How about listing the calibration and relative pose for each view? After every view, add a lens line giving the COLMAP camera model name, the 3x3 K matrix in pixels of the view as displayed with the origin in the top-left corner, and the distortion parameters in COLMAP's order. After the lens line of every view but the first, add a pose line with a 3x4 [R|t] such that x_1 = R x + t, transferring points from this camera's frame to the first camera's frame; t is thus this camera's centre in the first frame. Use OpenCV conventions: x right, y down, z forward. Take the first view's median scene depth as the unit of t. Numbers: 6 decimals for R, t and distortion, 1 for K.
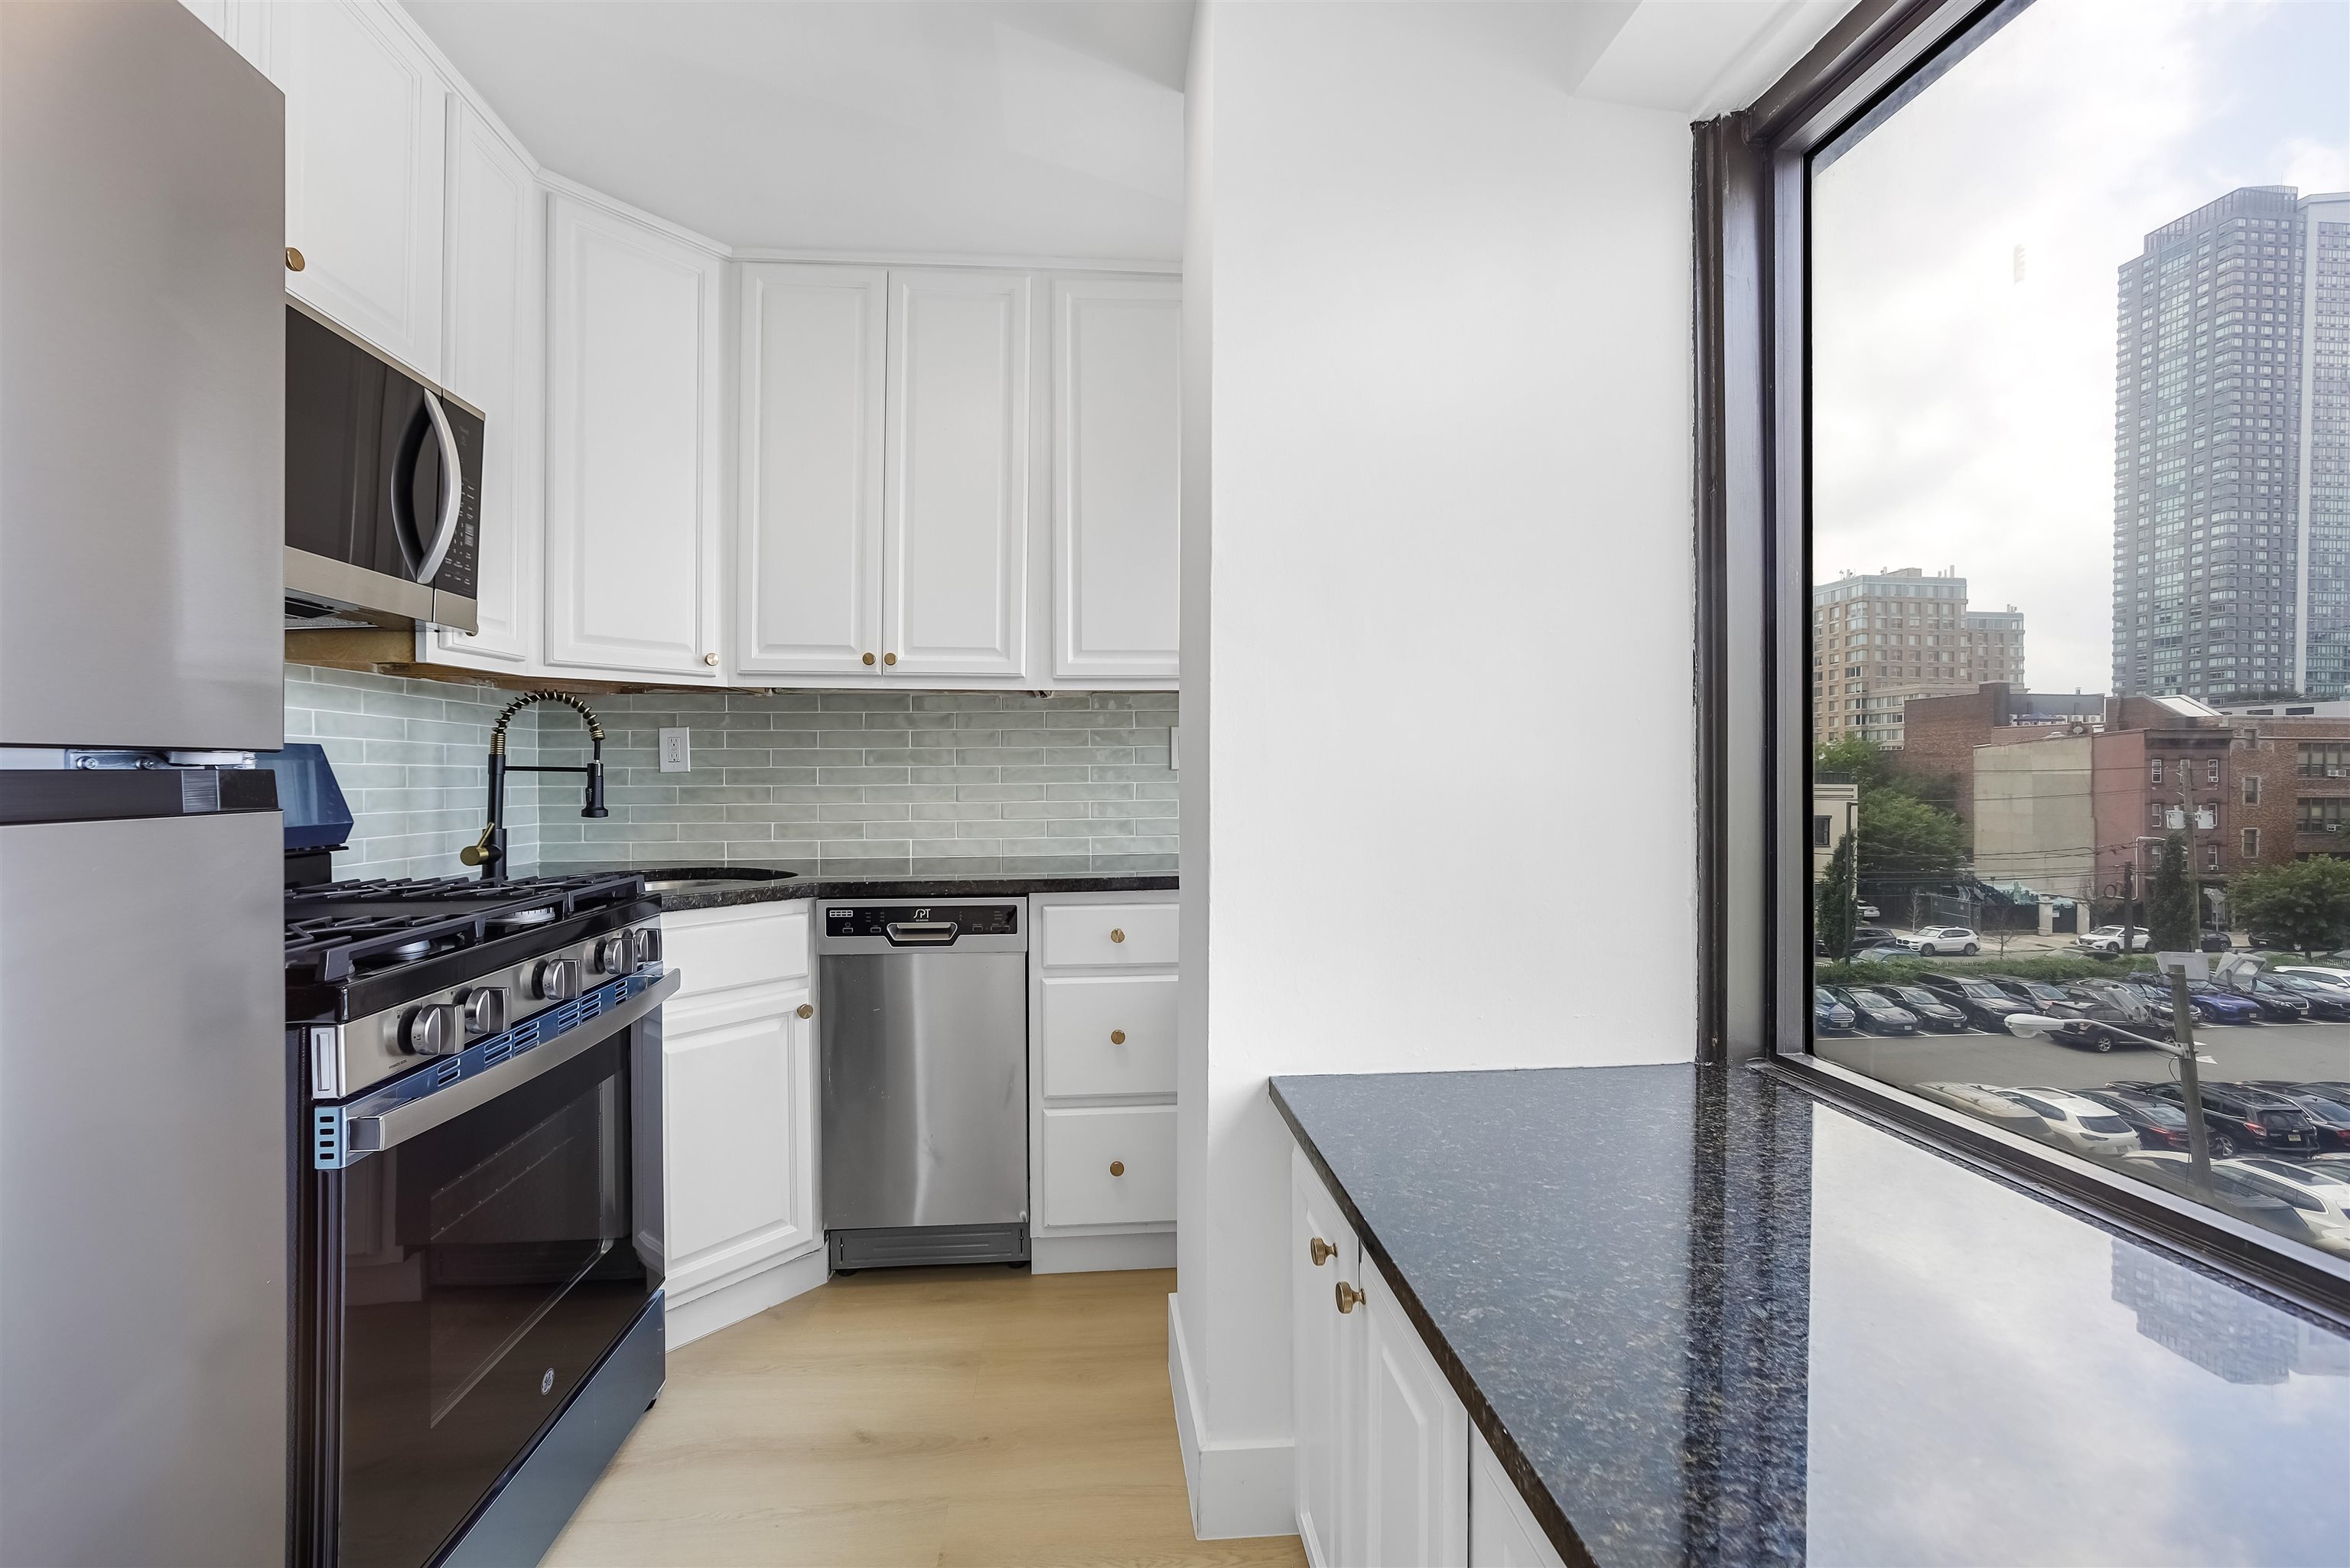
lens RADIAL K [[921.3, 0, 1139.4], [0, 921.3, 784.3], [0, 0, 1]] dist [-0.030987, 0.011575]
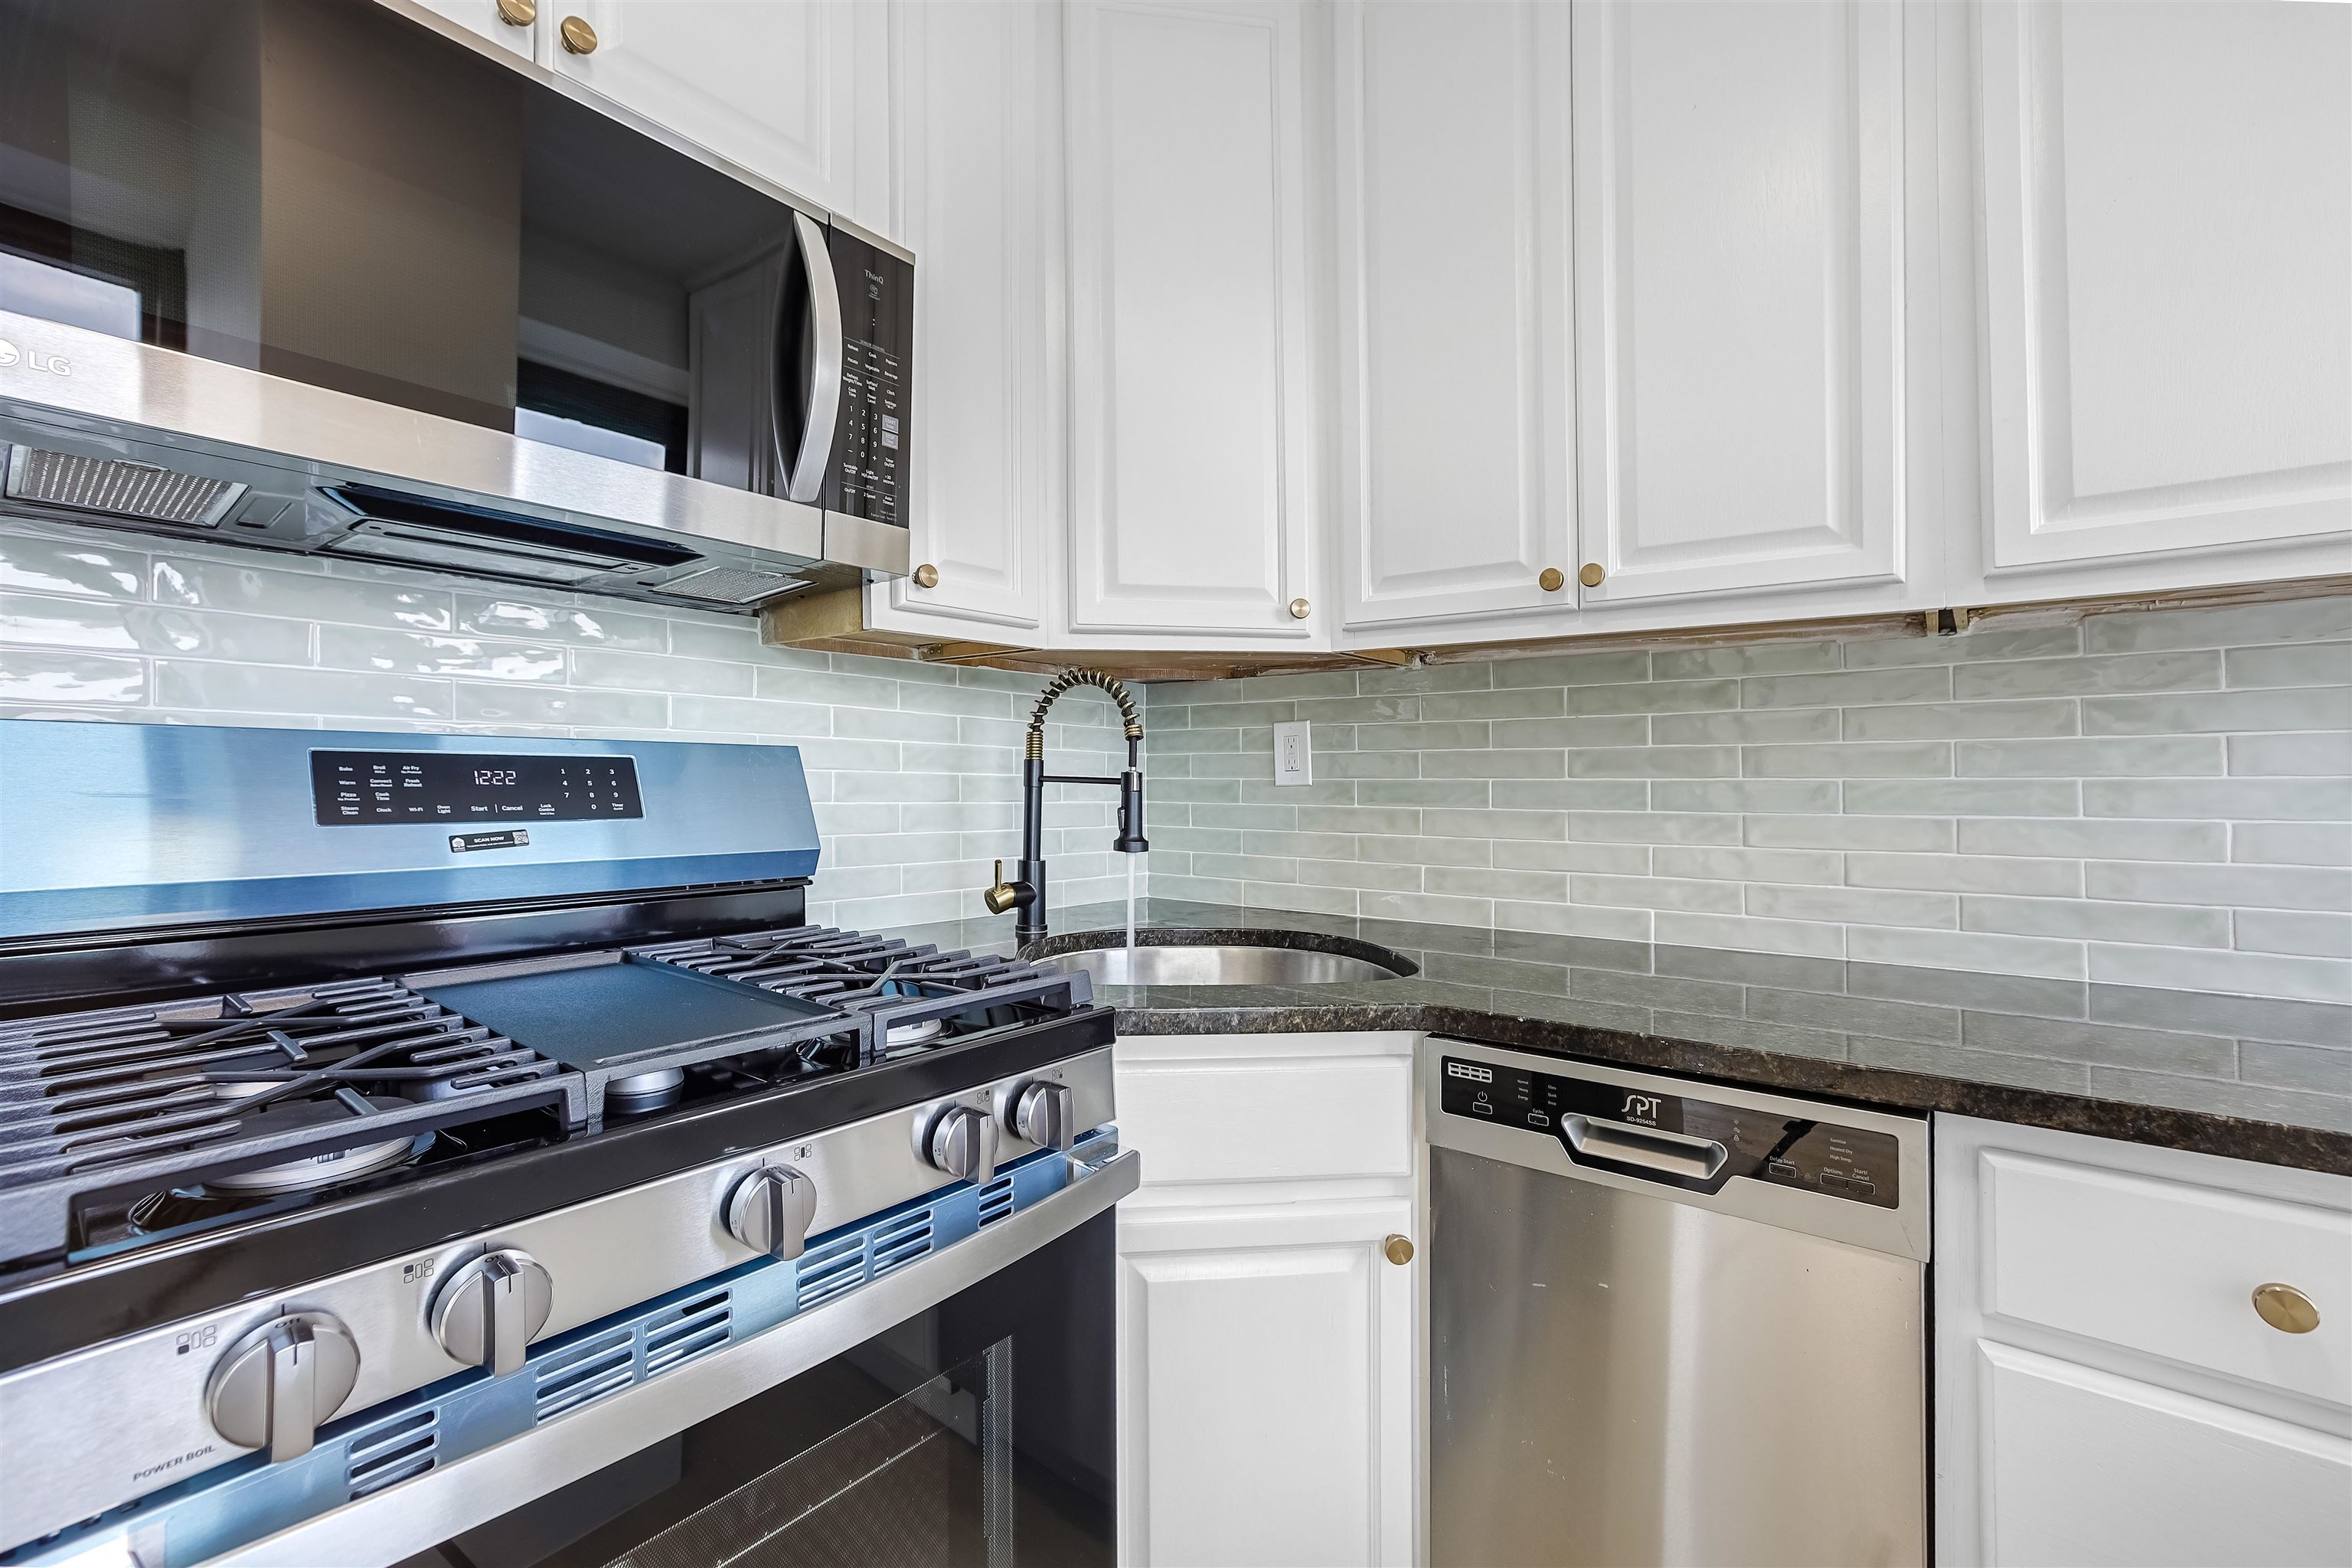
lens RADIAL K [[983.8, 0, 1164.1], [0, 983.8, 741.1], [0, 0, 1]] dist [-0.042957, 0.016223]
pose [[0.725982, -0.019915, -0.687425, -0.074420], [-0.018664, 0.998642, -0.048642, -0.010727], [0.687461, 0.048143, 0.724624, 0.479278]]
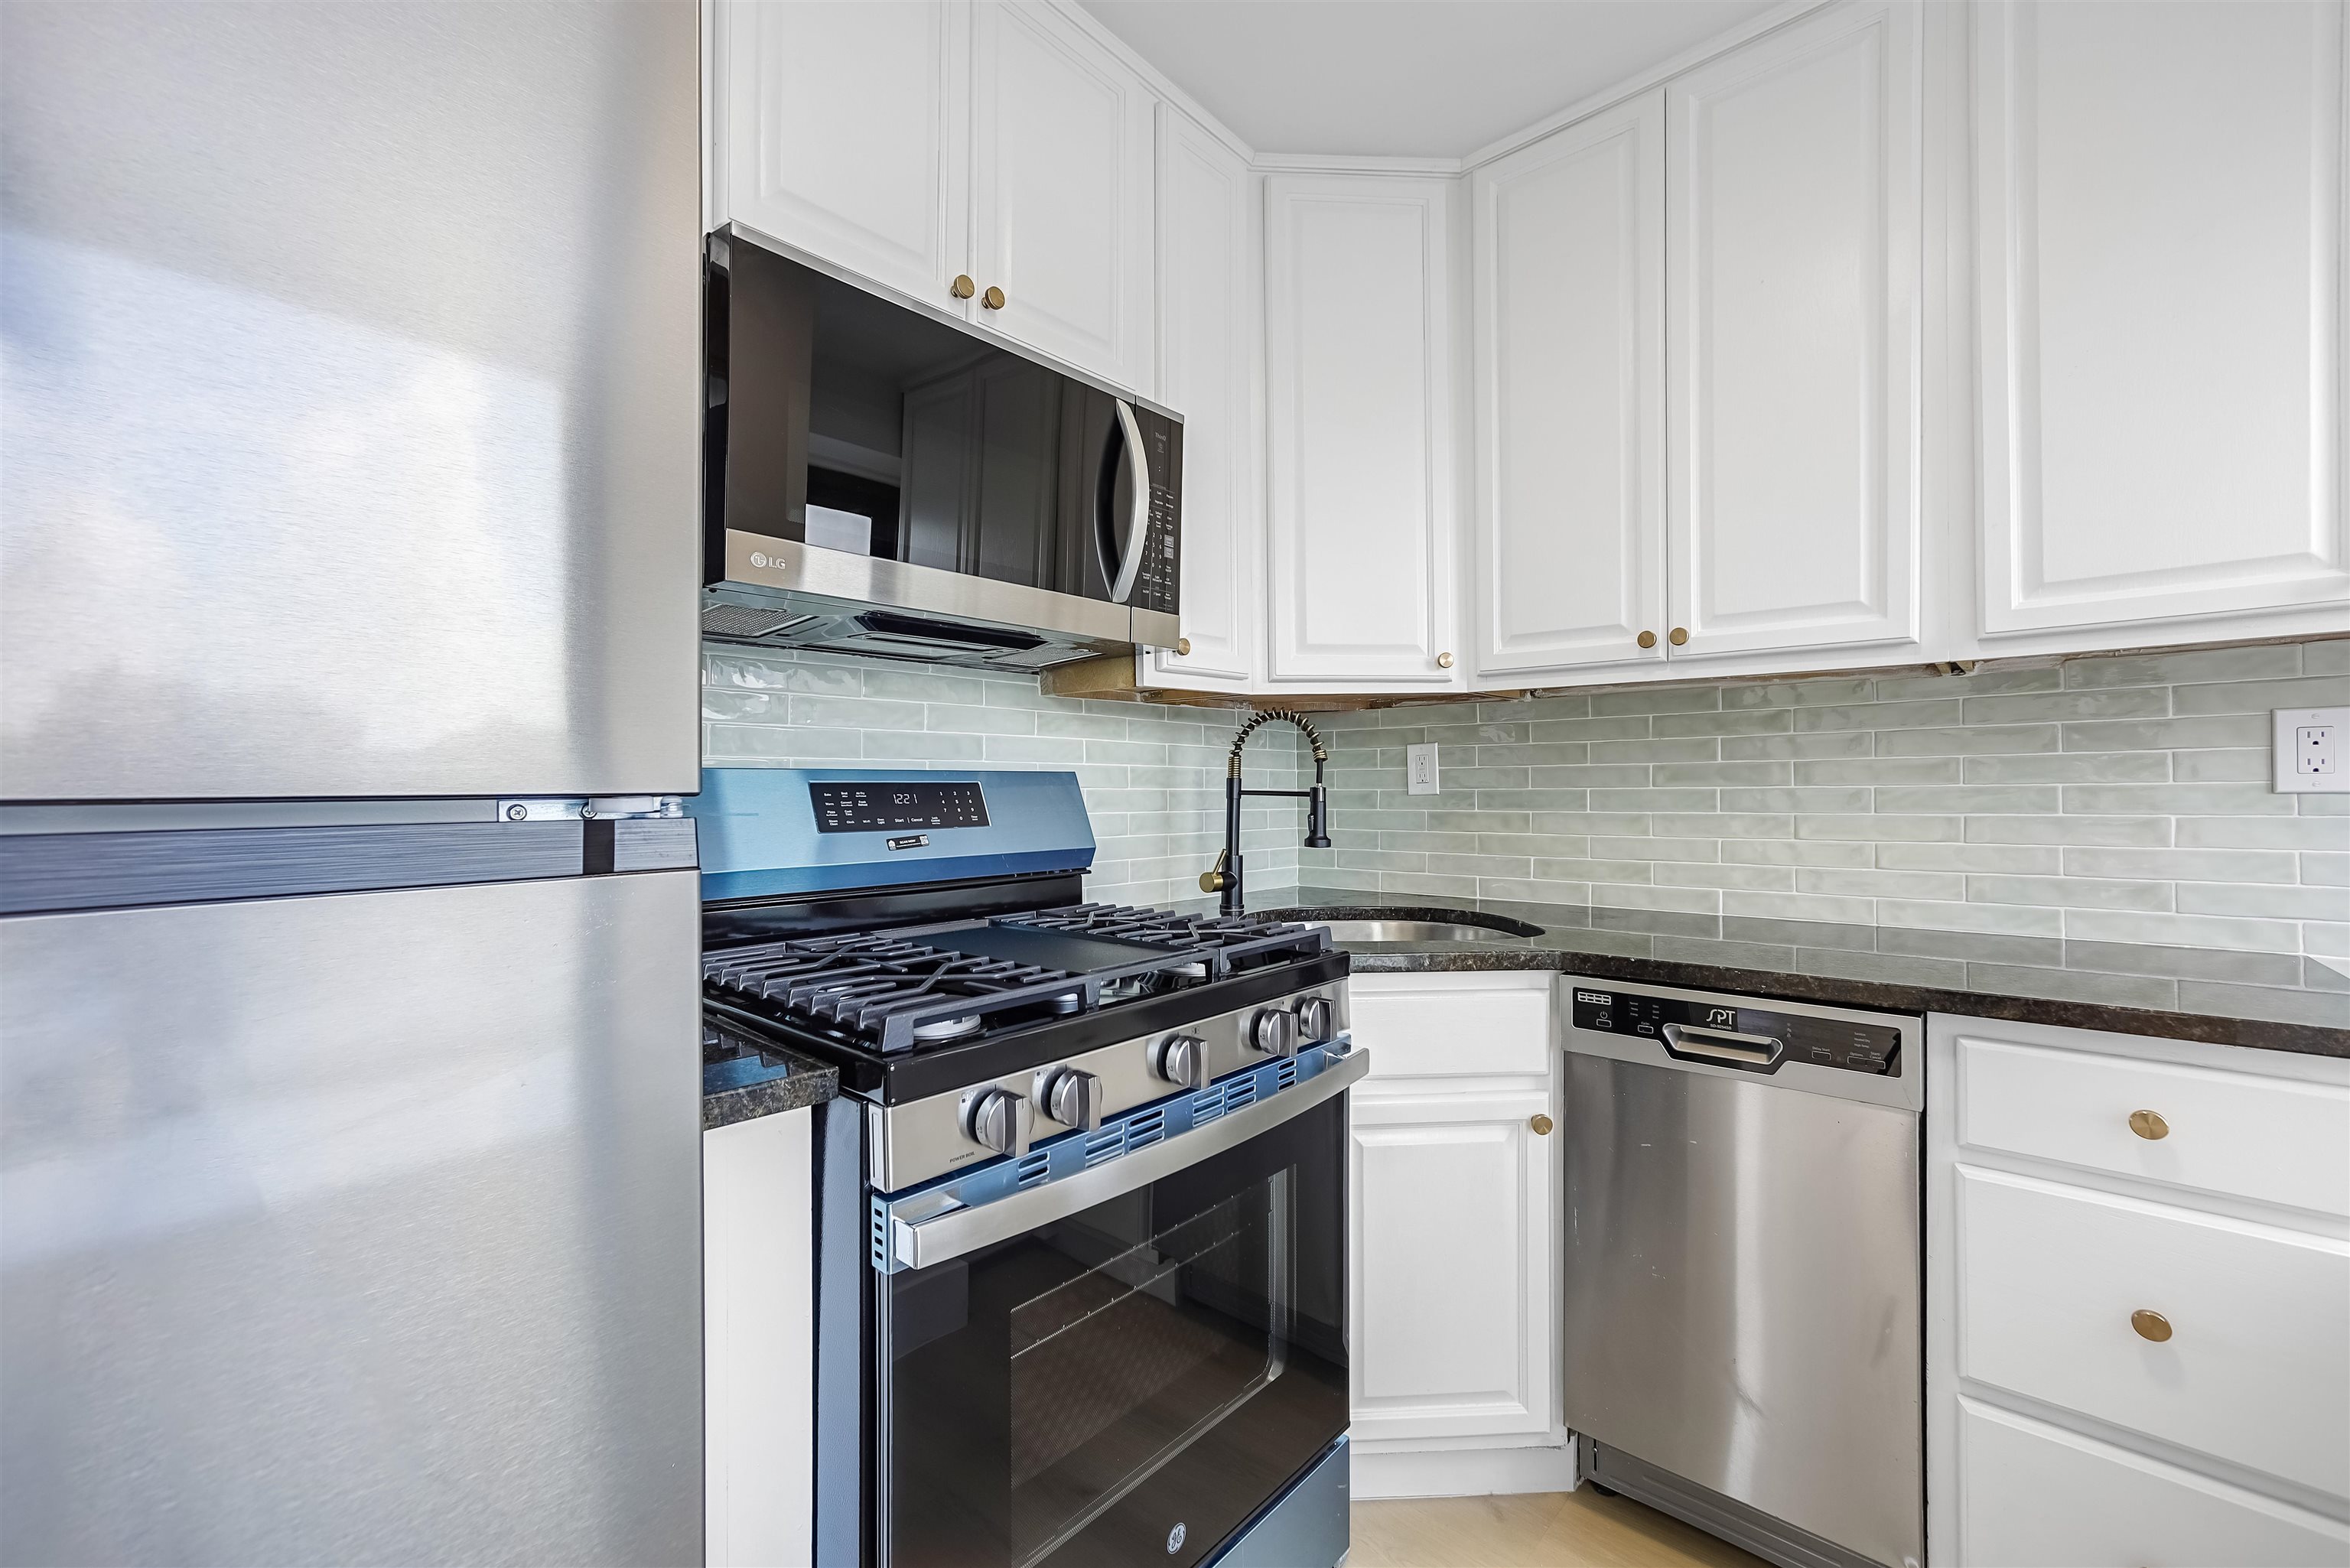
lens RADIAL K [[938.1, 0, 1175.0], [0, 938.1, 784.0], [0, 0, 1]] dist [-0.037583, 0.014114]
pose [[0.688914, -0.004209, -0.724831, -0.025746], [-0.006625, 0.999905, -0.012102, -0.013750], [0.724813, 0.013139, 0.688821, 0.261465]]
